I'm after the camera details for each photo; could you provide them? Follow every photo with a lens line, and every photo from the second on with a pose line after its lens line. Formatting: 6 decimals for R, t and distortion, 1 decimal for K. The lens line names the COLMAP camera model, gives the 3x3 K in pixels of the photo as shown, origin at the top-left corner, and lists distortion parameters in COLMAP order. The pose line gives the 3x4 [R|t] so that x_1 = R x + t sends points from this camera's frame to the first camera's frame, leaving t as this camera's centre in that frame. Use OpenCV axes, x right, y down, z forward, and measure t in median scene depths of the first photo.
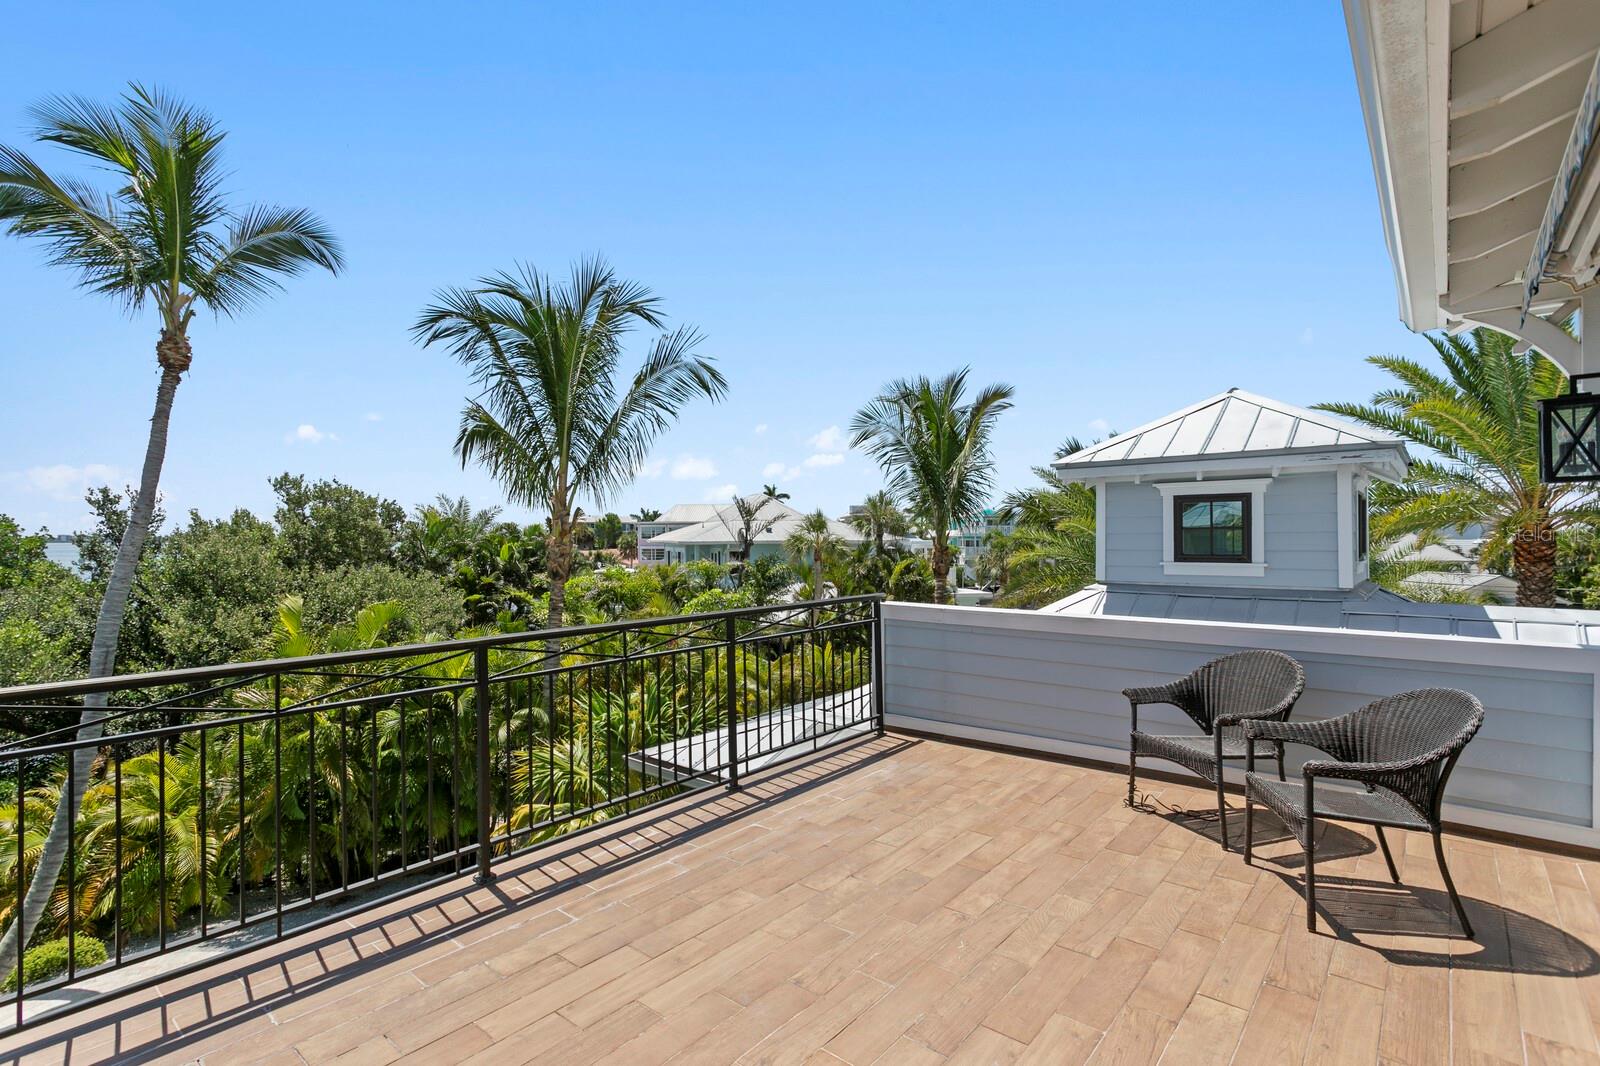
lens RADIAL K [[762.3, 0, 745.0], [0, 762.3, 517.1], [0, 0, 1]] dist [0.012434, -0.001397]
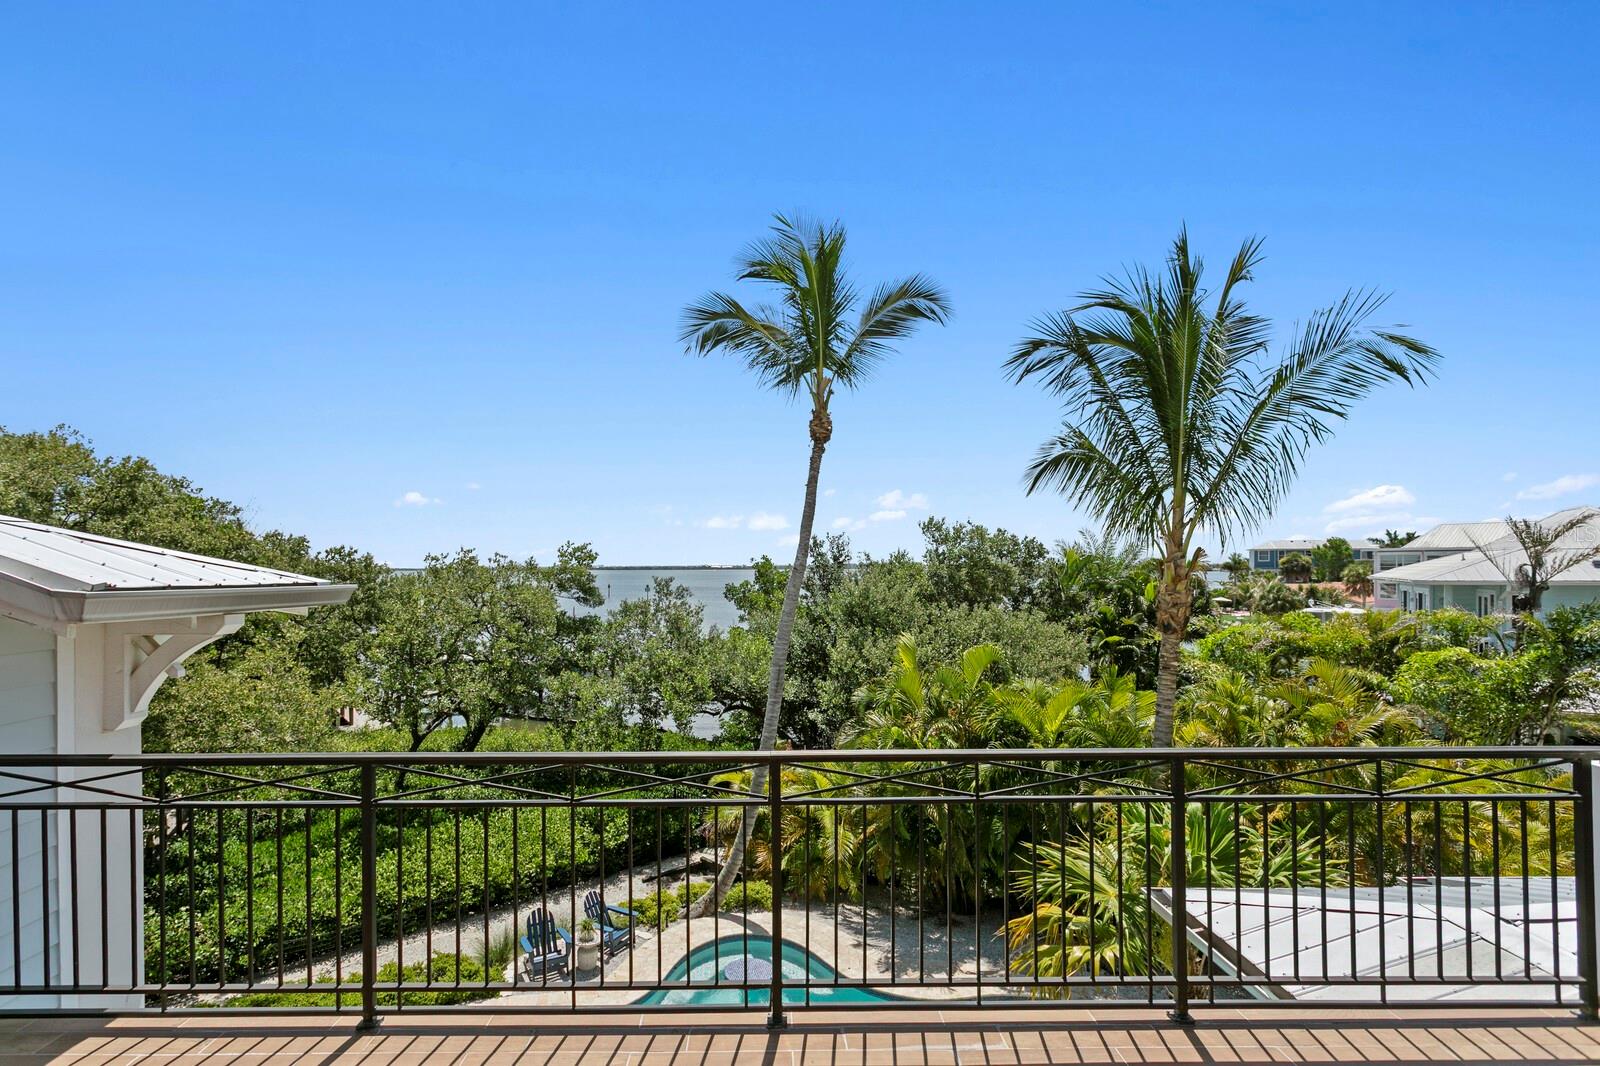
lens RADIAL K [[762.3, 0, 776.2], [0, 762.3, 564.3], [0, 0, 1]] dist [0.012434, -0.001397]
pose [[0.681301, -0.000417, -0.732004, 0.076438], [0.019706, 0.999648, 0.017771, -0.017840], [0.731738, -0.026532, 0.681069, 0.104399]]
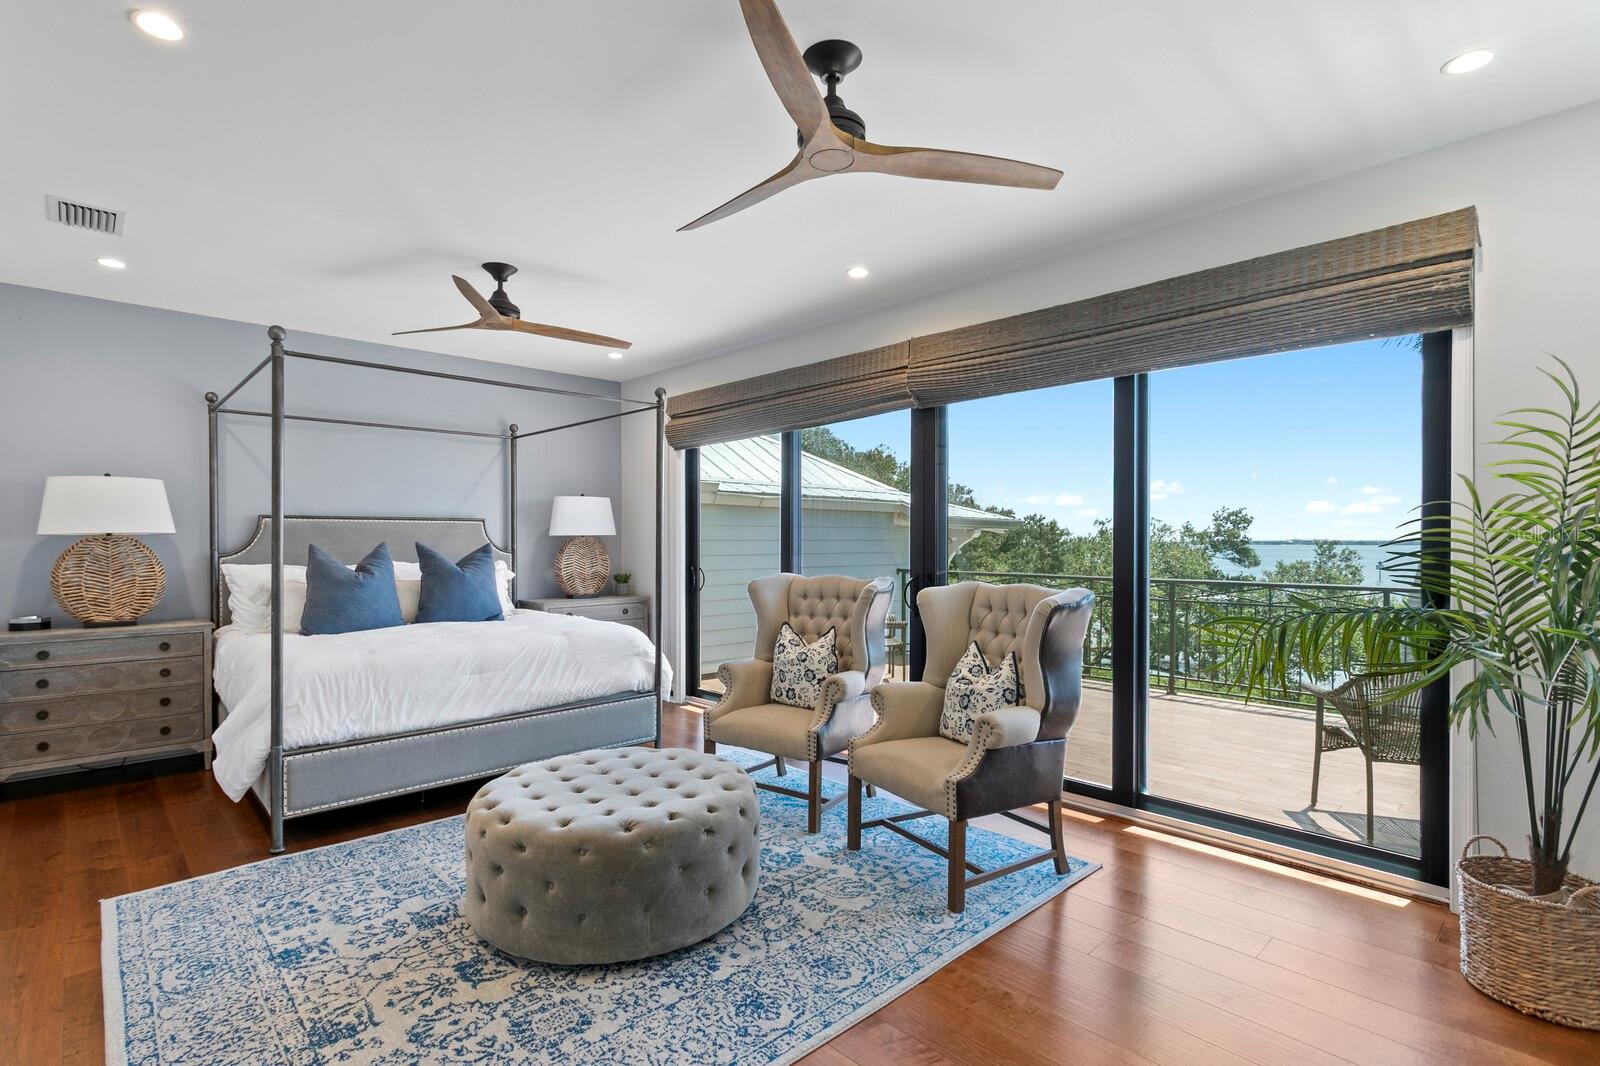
lens RADIAL K [[762.3, 0, 791.2], [0, 762.3, 532.7], [0, 0, 1]] dist [0.012434, -0.001397]
pose [[-0.088482, -0.006764, -0.996055, 0.444939], [0.022908, 0.999699, -0.008824, 0.006180], [0.995814, -0.023599, -0.088301, 0.042239]]
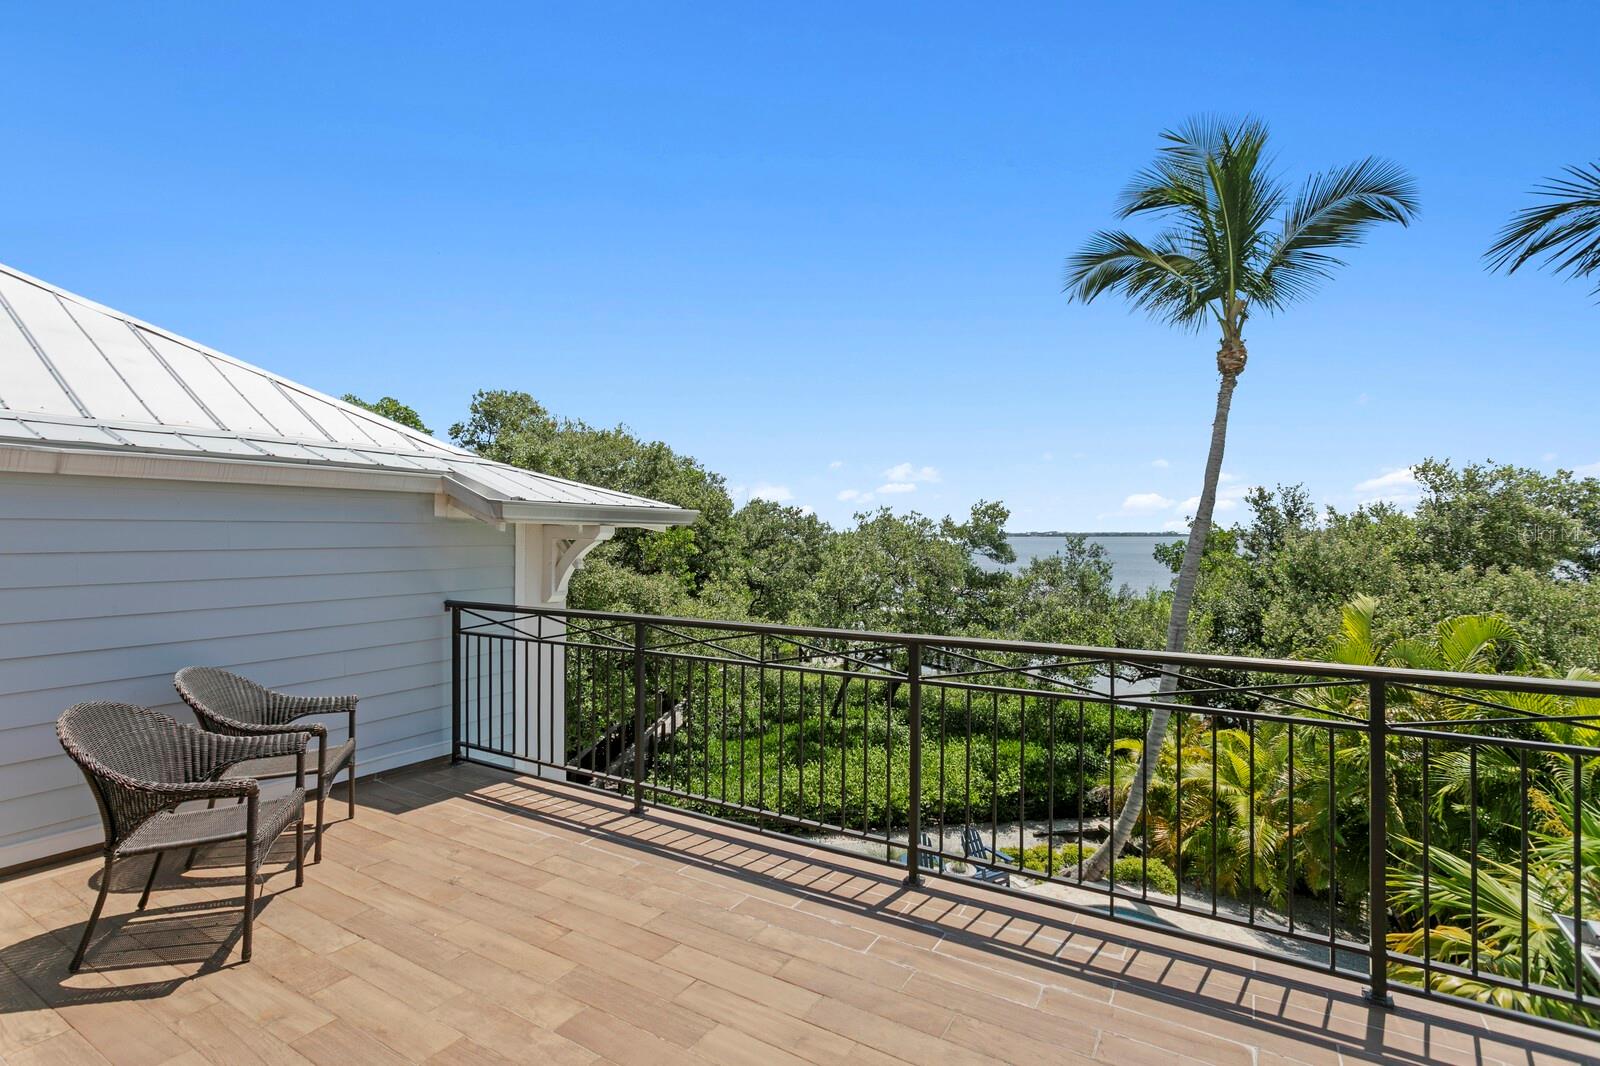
lens RADIAL K [[762.3, 0, 806.7], [0, 762.3, 522.6], [0, 0, 1]] dist [0.012434, -0.001397]
pose [[0.200855, -0.011648, -0.979552, 0.149390], [0.026012, 0.999640, -0.006553, 0.004535], [0.979276, -0.024163, 0.201086, 0.172288]]
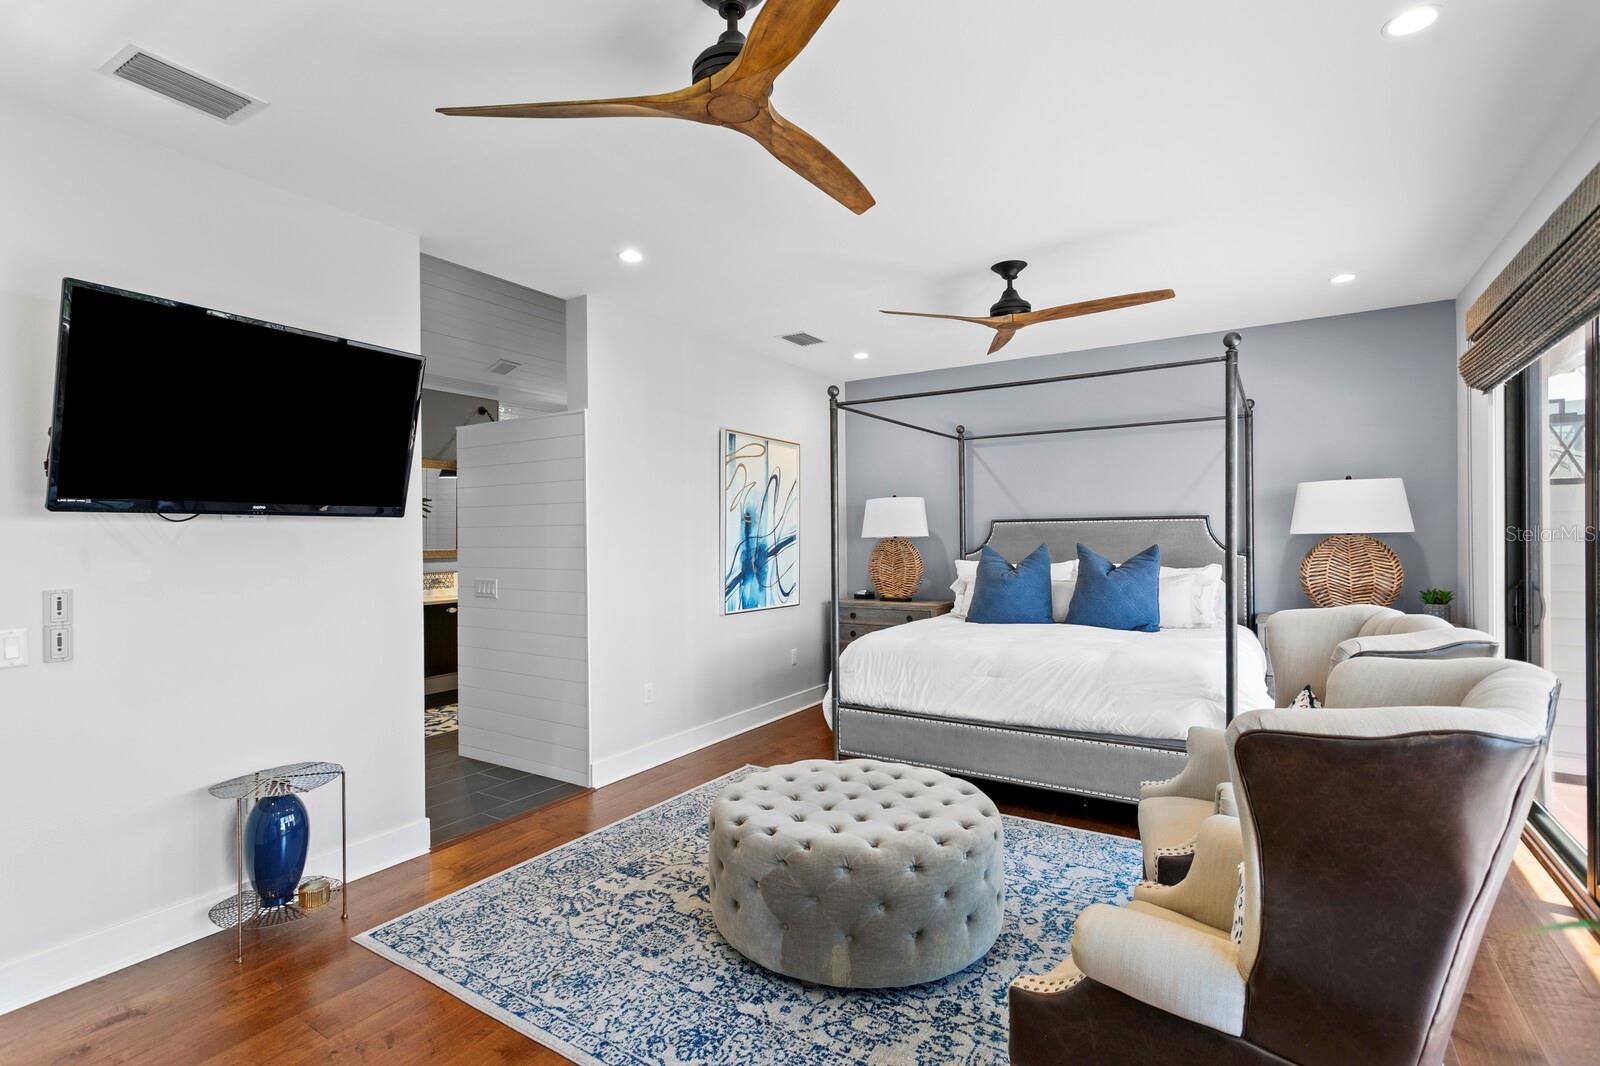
lens RADIAL K [[762.3, 0, 755.6], [0, 762.3, 508.9], [0, 0, 1]] dist [0.012434, -0.001397]
pose [[-0.990870, 0.006063, -0.134685, 0.301516], [0.014293, 0.998083, -0.060219, 0.006777], [0.134062, -0.061595, -0.989057, 0.171362]]
